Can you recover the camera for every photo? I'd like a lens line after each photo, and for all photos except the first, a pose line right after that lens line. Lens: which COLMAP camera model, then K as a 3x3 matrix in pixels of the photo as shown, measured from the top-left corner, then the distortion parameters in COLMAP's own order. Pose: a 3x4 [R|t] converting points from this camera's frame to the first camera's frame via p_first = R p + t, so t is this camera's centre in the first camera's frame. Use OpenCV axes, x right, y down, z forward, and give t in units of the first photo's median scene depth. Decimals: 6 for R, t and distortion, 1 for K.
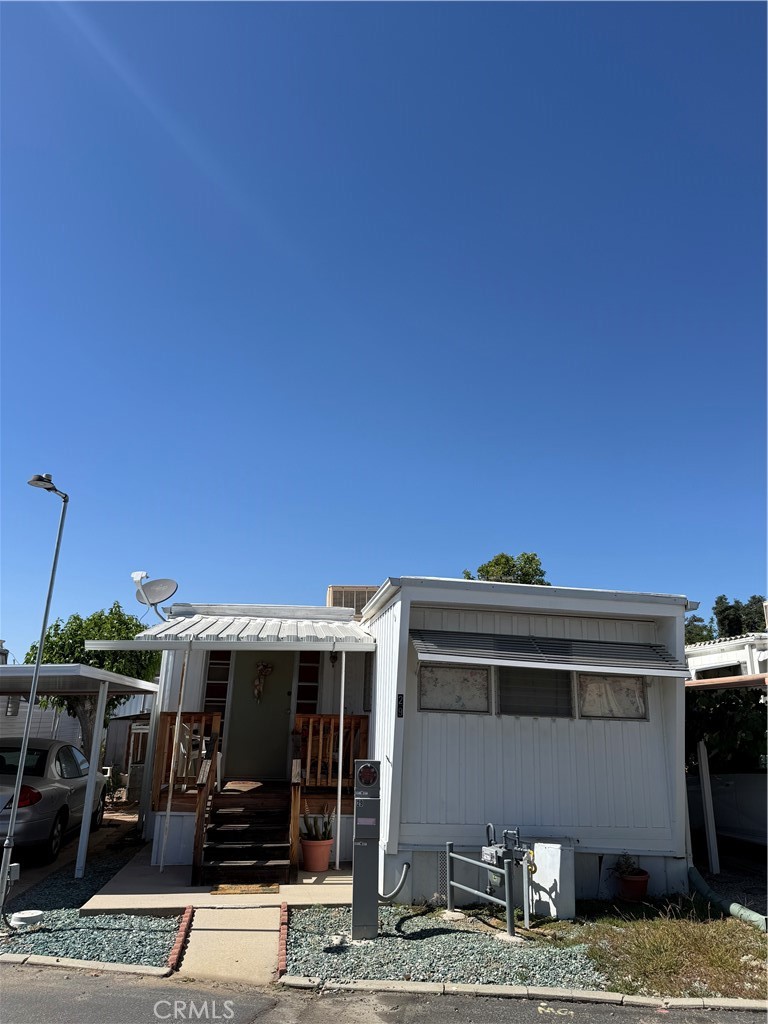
lens RADIAL K [[737.5, 0, 386.1], [0, 737.5, 466.7], [0, 0, 1]] dist [-0.001420, -0.007726]
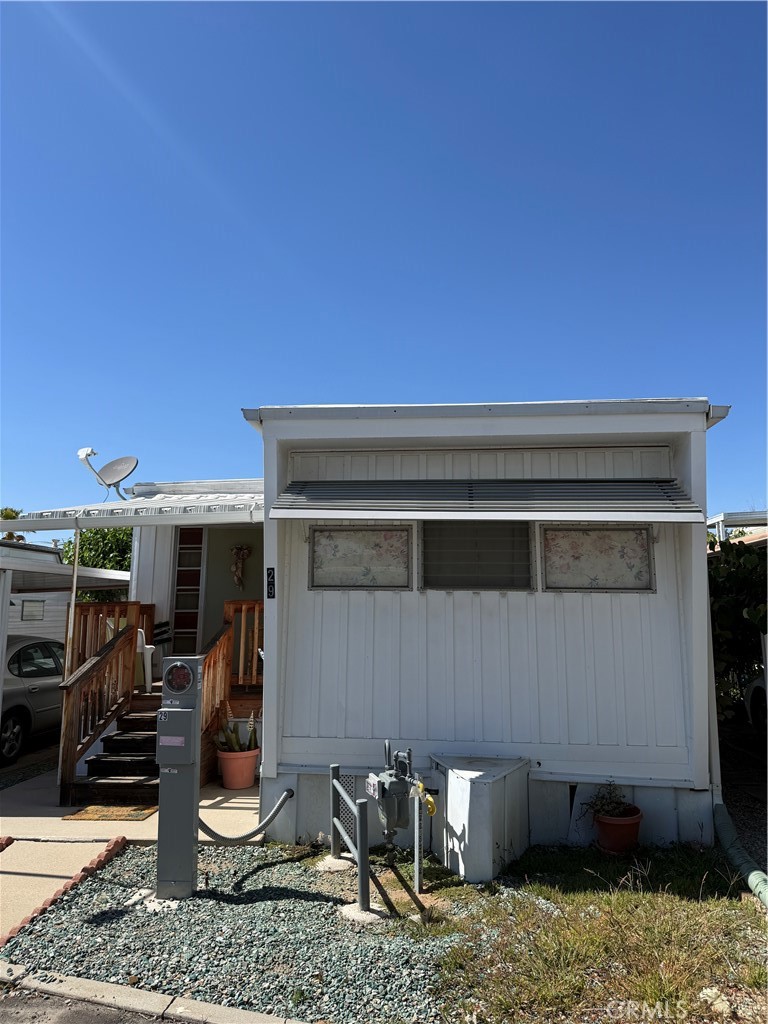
lens RADIAL K [[737.5, 0, 386.1], [0, 737.5, 466.7], [0, 0, 1]] dist [-0.001420, -0.007726]
pose [[0.971743, -0.071783, -0.224863, 0.280058], [0.101540, 0.987112, 0.123688, 0.128015], [0.213087, -0.143025, 0.966508, 0.325679]]
